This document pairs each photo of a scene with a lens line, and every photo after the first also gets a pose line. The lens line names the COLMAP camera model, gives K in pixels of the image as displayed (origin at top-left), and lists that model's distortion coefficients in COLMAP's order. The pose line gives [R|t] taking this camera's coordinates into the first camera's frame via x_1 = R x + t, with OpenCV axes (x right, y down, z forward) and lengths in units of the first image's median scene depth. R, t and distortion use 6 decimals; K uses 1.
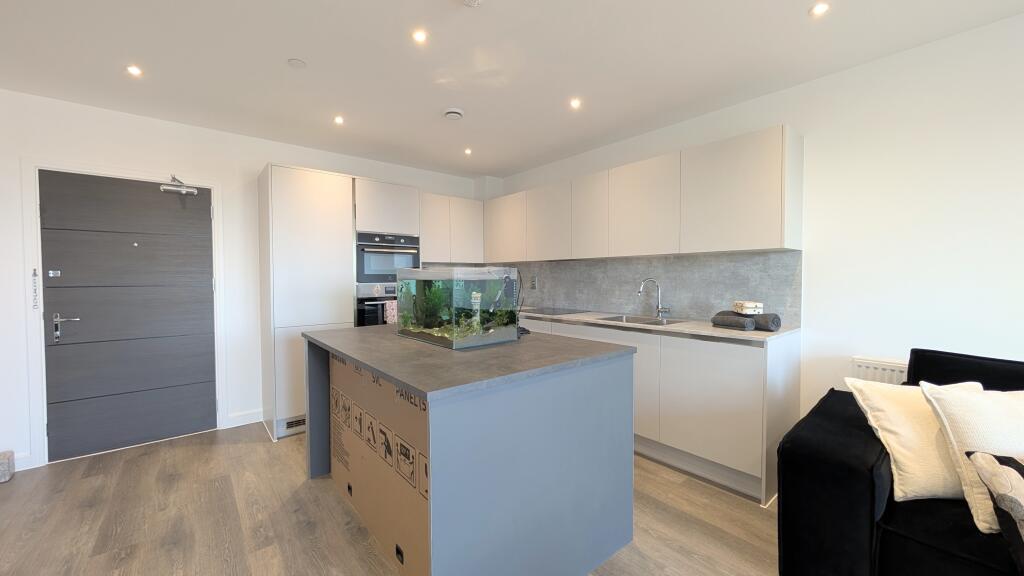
lens RADIAL K [[380.8, 0, 512.0], [0, 380.8, 288.0], [0, 0, 1]] dist [0.002157, 0.000220]
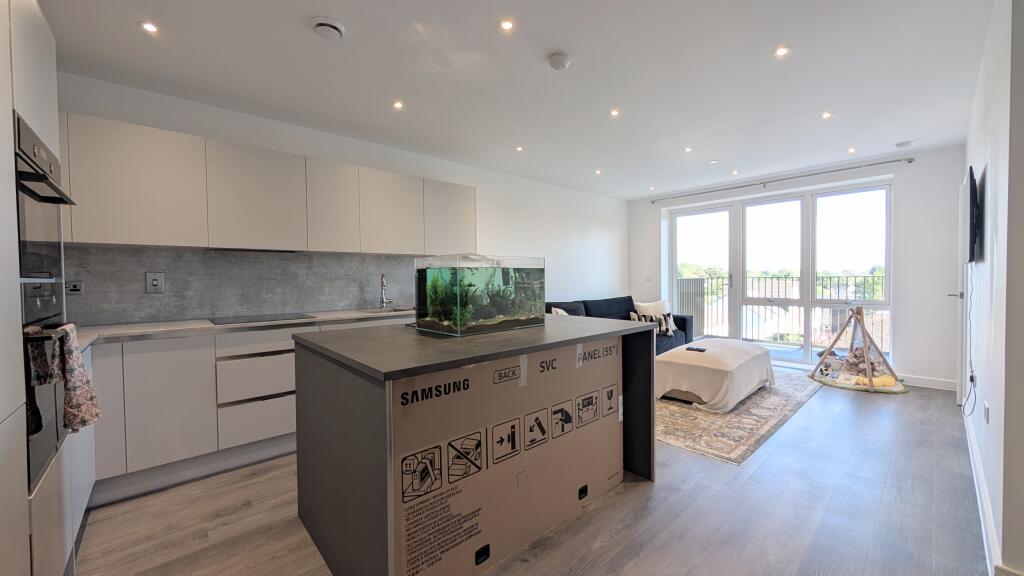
lens RADIAL K [[380.8, 0, 512.0], [0, 380.8, 288.0], [0, 0, 1]] dist [0.002157, 0.000220]
pose [[-0.026876, -0.033797, 0.999067, -0.649699], [0.032109, 0.998883, 0.034654, -0.009242], [-0.999123, 0.033010, -0.025760, 0.522497]]
